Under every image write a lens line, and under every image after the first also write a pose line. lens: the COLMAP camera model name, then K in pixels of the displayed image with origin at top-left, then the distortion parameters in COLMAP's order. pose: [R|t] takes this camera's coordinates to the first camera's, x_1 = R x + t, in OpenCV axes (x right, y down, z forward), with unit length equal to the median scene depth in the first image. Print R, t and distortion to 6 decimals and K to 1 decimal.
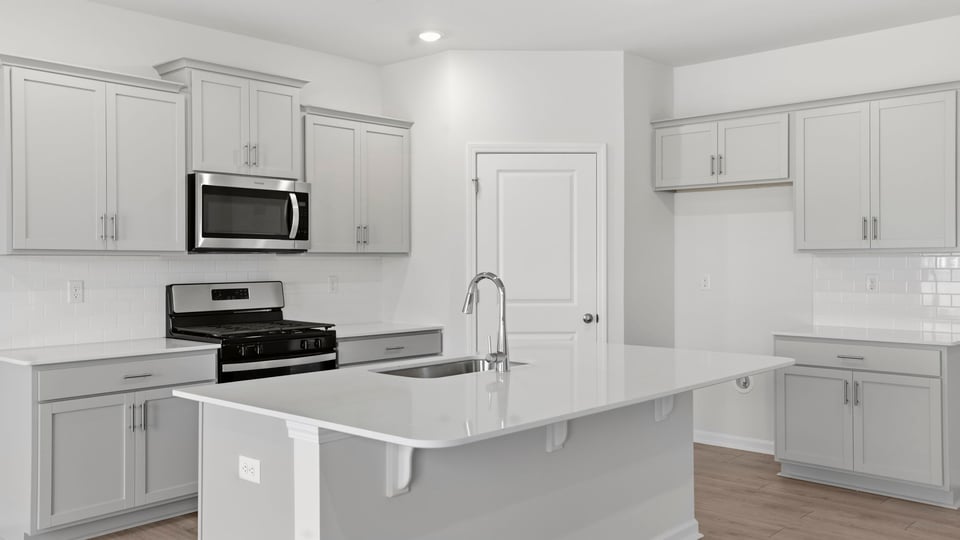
lens RADIAL K [[847.9, 0, 481.6], [0, 847.9, 262.4], [0, 0, 1]] dist [0.043466, 0.043351]
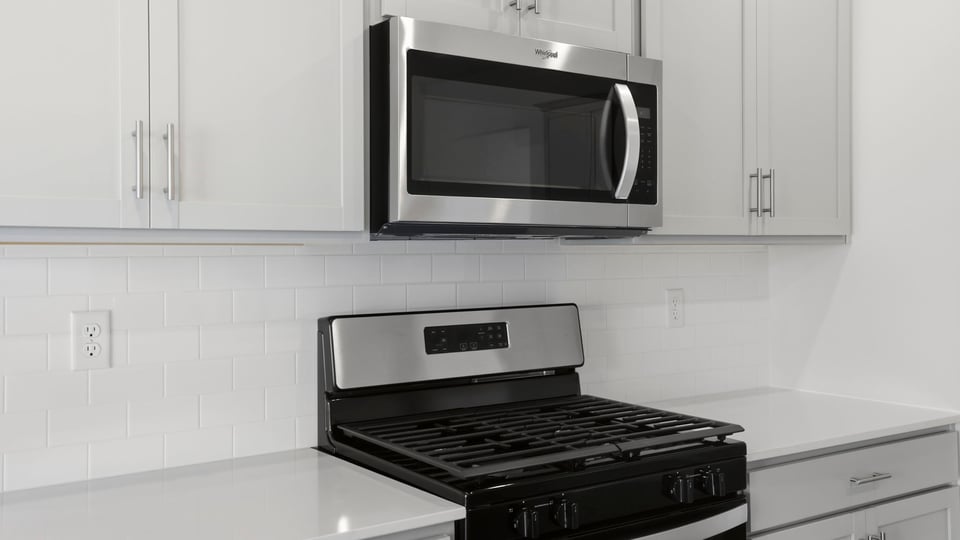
lens RADIAL K [[951.7, 0, 502.2], [0, 951.7, 245.8], [0, 0, 1]] dist [0.024705, 0.000000]
pose [[0.982702, -0.002836, -0.185173, -0.198469], [0.001663, 0.999978, -0.006490, -0.003964], [0.185187, 0.006069, 0.982685, 0.566931]]
